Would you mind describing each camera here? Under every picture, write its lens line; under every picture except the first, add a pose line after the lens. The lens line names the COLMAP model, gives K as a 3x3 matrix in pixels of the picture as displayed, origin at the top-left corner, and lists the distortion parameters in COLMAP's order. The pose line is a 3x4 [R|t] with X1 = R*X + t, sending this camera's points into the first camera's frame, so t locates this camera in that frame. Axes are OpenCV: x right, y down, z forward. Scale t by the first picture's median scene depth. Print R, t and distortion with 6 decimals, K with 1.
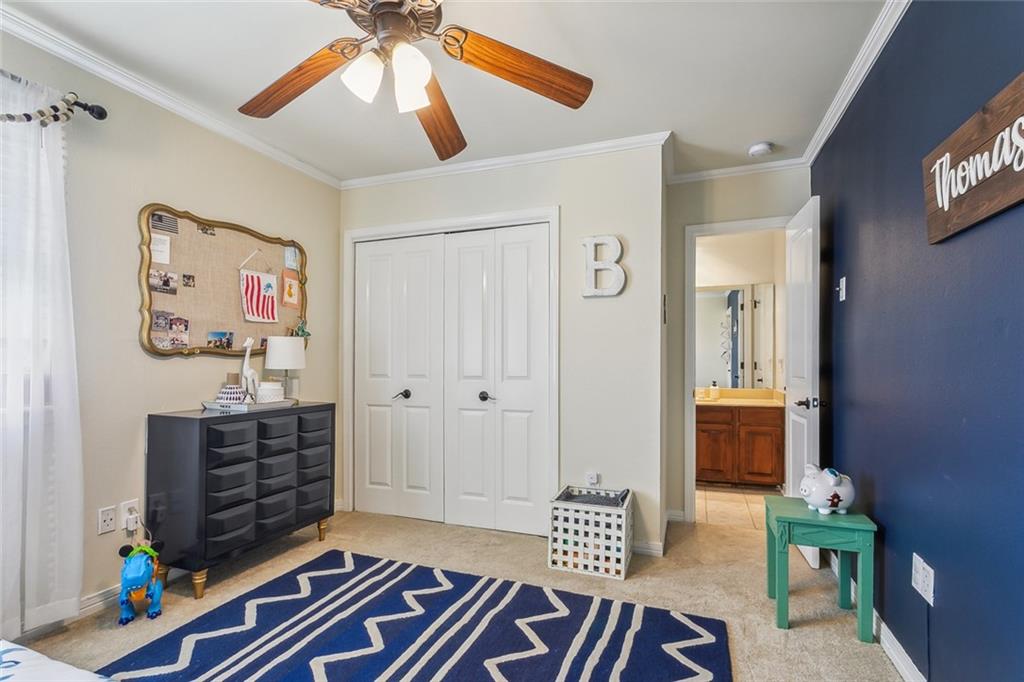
lens RADIAL K [[492.1, 0, 503.9], [0, 492.1, 356.7], [0, 0, 1]] dist [0.001175, 0.000999]
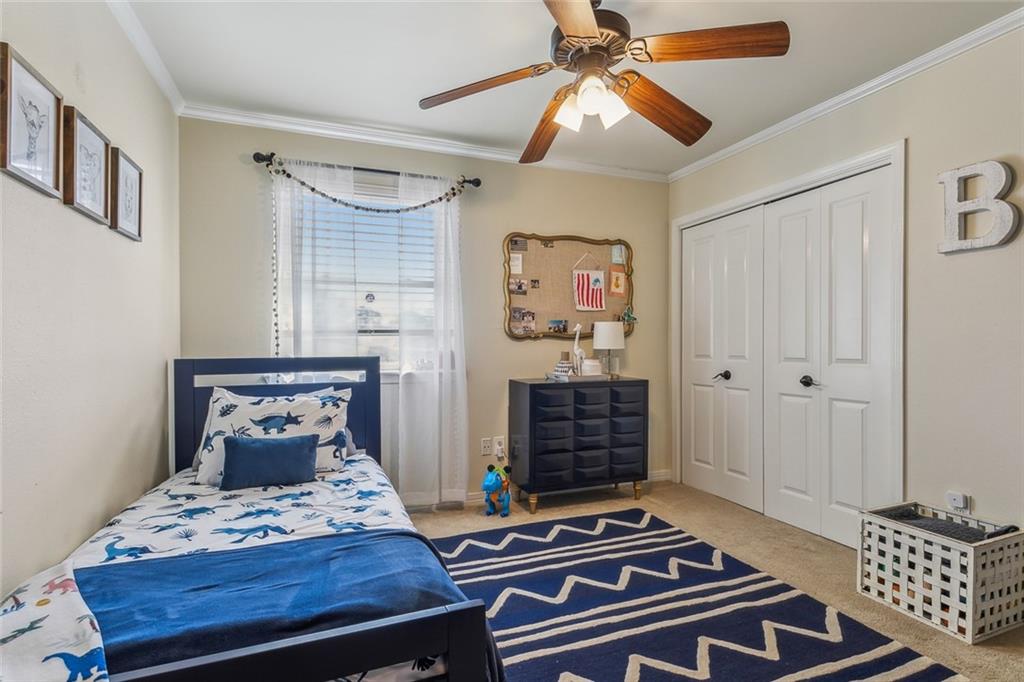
lens RADIAL K [[492.1, 0, 510.8], [0, 492.1, 343.6], [0, 0, 1]] dist [0.001175, 0.000999]
pose [[0.675508, -0.003381, -0.737345, 0.313602], [0.011048, 0.999924, 0.005537, 0.003381], [0.737270, -0.011886, 0.675493, 0.022586]]
